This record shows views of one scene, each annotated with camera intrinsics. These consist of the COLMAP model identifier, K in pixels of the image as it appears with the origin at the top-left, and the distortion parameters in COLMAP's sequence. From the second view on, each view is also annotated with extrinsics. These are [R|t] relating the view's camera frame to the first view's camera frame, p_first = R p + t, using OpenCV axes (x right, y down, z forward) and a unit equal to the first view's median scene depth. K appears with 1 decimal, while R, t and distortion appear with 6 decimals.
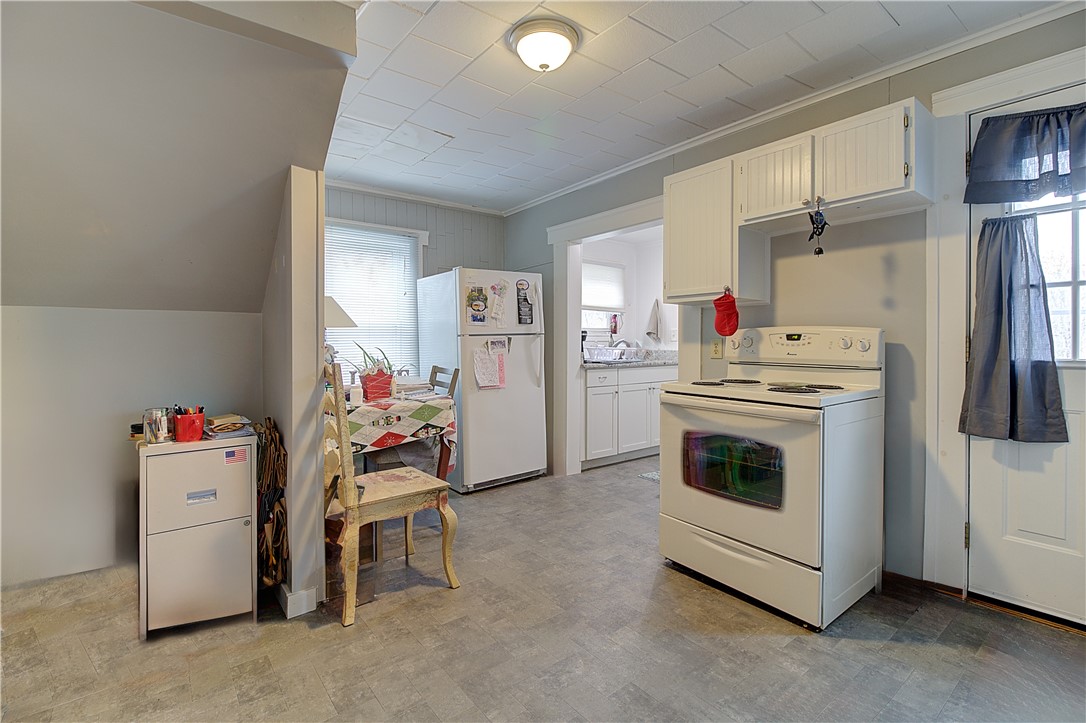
lens RADIAL K [[498.0, 0, 537.4], [0, 498.0, 346.3], [0, 0, 1]] dist [0.002840, -0.013055]
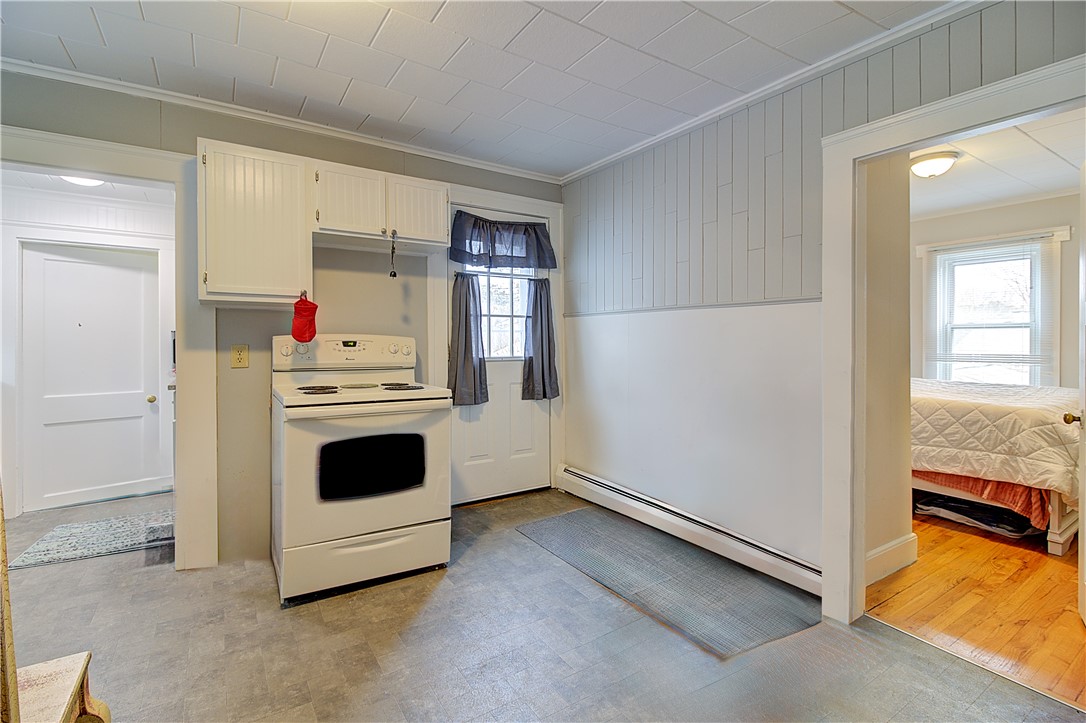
lens RADIAL K [[488.6, 0, 539.7], [0, 488.6, 348.9], [0, 0, 1]] dist [0.000234, -0.000023]
pose [[0.083793, -0.005066, 0.996470, -0.574353], [0.014973, 0.999881, 0.003824, -0.005130], [-0.996371, 0.014600, 0.083859, 0.511789]]
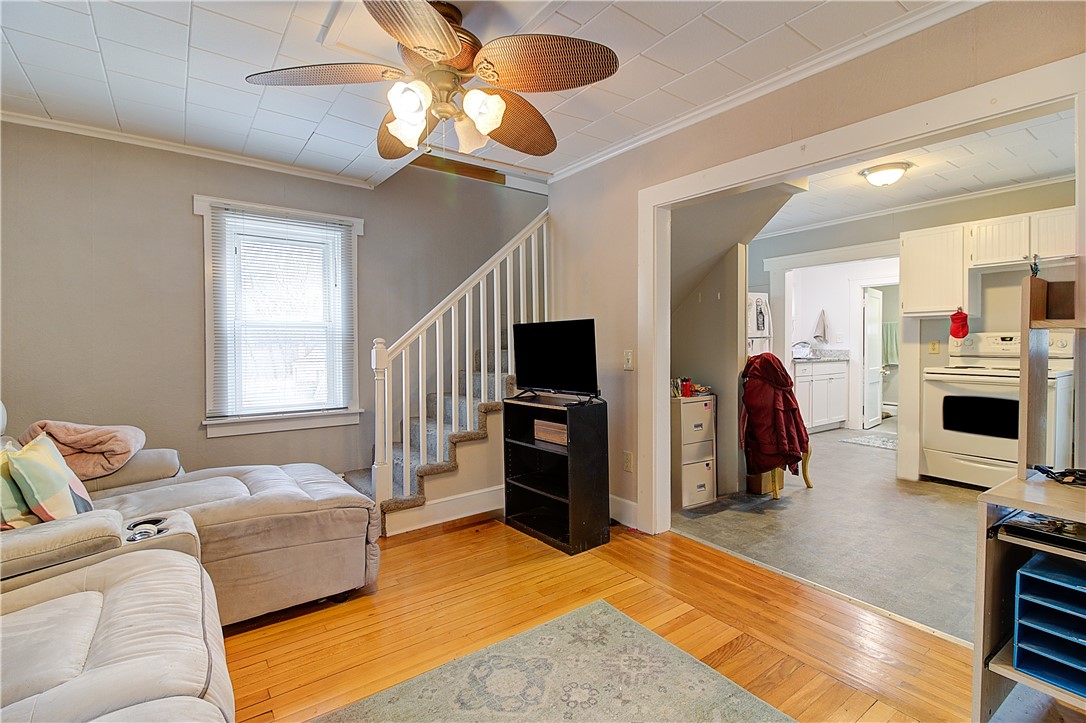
lens RADIAL K [[495.7, 0, 544.8], [0, 495.7, 351.3], [0, 0, 1]] dist [0.016834, -0.014916]
pose [[0.999309, -0.000585, -0.037155, -0.951287], [0.000687, 0.999996, 0.002751, 0.016519], [0.037153, -0.002775, 0.999306, -0.676549]]
